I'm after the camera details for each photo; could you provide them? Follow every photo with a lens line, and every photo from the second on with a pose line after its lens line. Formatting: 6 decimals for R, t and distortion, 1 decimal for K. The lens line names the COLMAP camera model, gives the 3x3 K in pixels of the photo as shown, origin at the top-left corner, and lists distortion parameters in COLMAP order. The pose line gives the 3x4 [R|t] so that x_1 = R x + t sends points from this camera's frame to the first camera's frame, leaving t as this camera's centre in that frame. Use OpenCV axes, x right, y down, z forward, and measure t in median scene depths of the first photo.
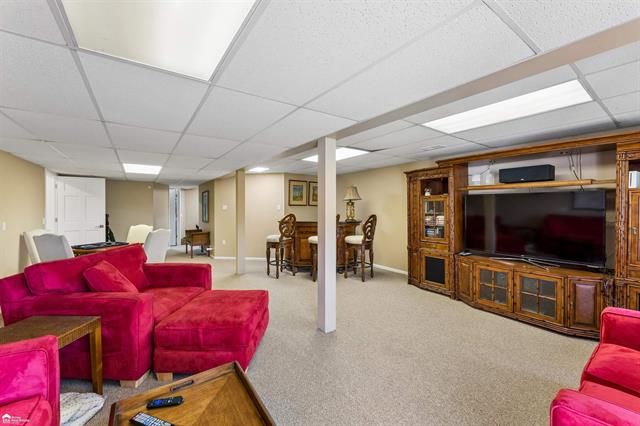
lens RADIAL K [[258.7, 0, 320.0], [0, 258.7, 213.0], [0, 0, 1]] dist [0.000026, 0.000001]
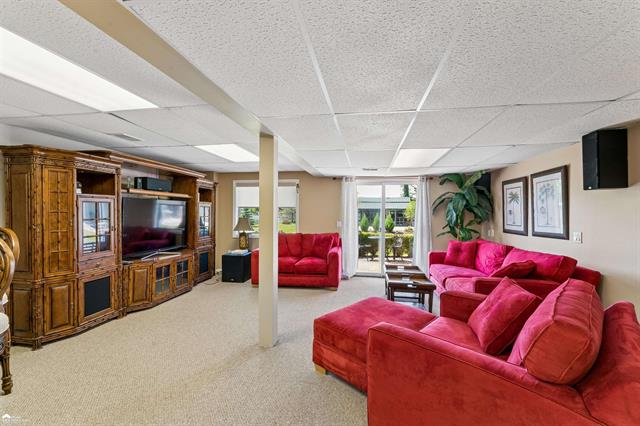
lens RADIAL K [[276.4, 0, 320.0], [0, 276.4, 213.0], [0, 0, 1]] dist [-0.000023, -0.000006]
pose [[-0.705203, 0.001186, 0.709004, -0.593682], [0.016967, 0.999740, 0.015203, -0.019694], [-0.708802, 0.022751, -0.705041, 1.136748]]
